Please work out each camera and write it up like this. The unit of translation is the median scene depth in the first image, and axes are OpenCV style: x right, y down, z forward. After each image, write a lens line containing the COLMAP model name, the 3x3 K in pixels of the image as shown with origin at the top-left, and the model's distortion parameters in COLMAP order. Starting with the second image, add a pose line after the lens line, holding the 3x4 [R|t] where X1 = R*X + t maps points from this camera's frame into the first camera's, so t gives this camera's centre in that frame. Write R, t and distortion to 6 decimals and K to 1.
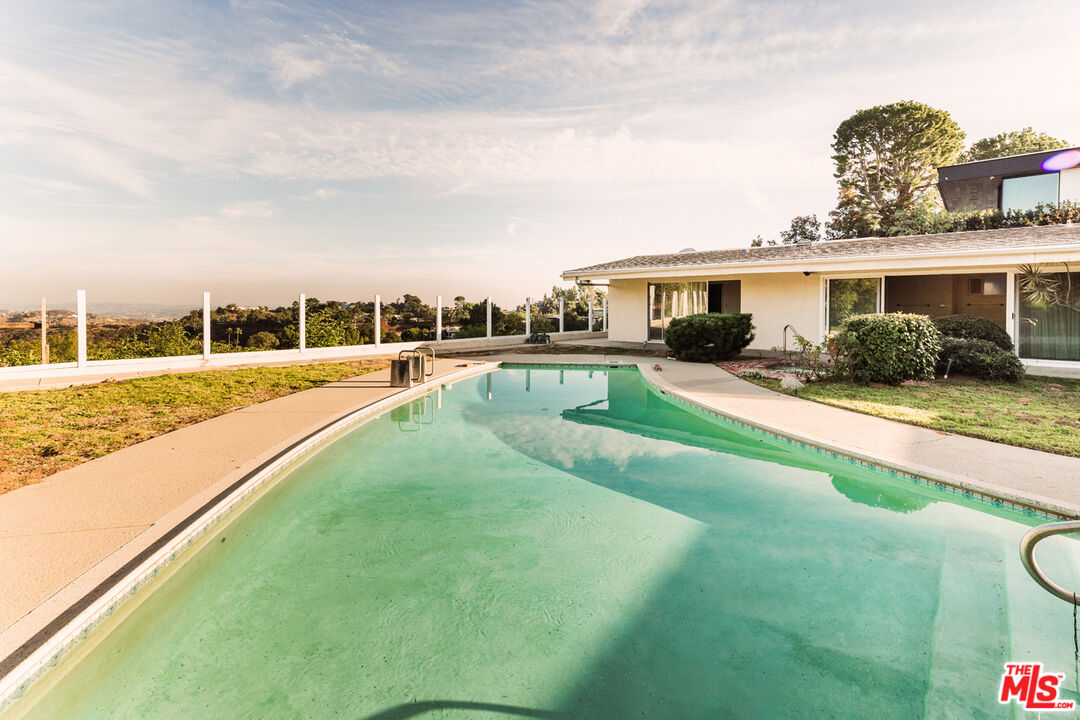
lens RADIAL K [[512.2, 0, 545.4], [0, 512.2, 355.5], [0, 0, 1]] dist [0.039663, 0.000312]
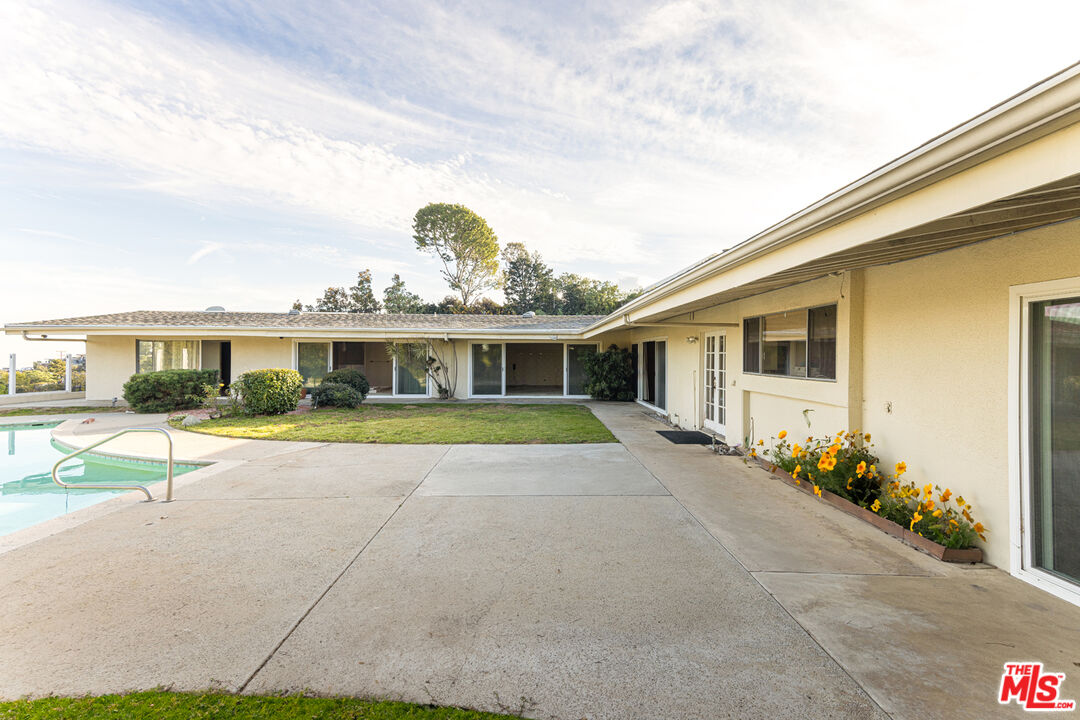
lens RADIAL K [[512.2, 0, 541.6], [0, 512.2, 361.5], [0, 0, 1]] dist [0.039663, 0.000312]
pose [[0.753482, -0.000148, 0.657468, 0.113083], [0.066008, 0.994964, -0.075424, 0.025409], [-0.654146, 0.100228, 0.749698, -0.244044]]
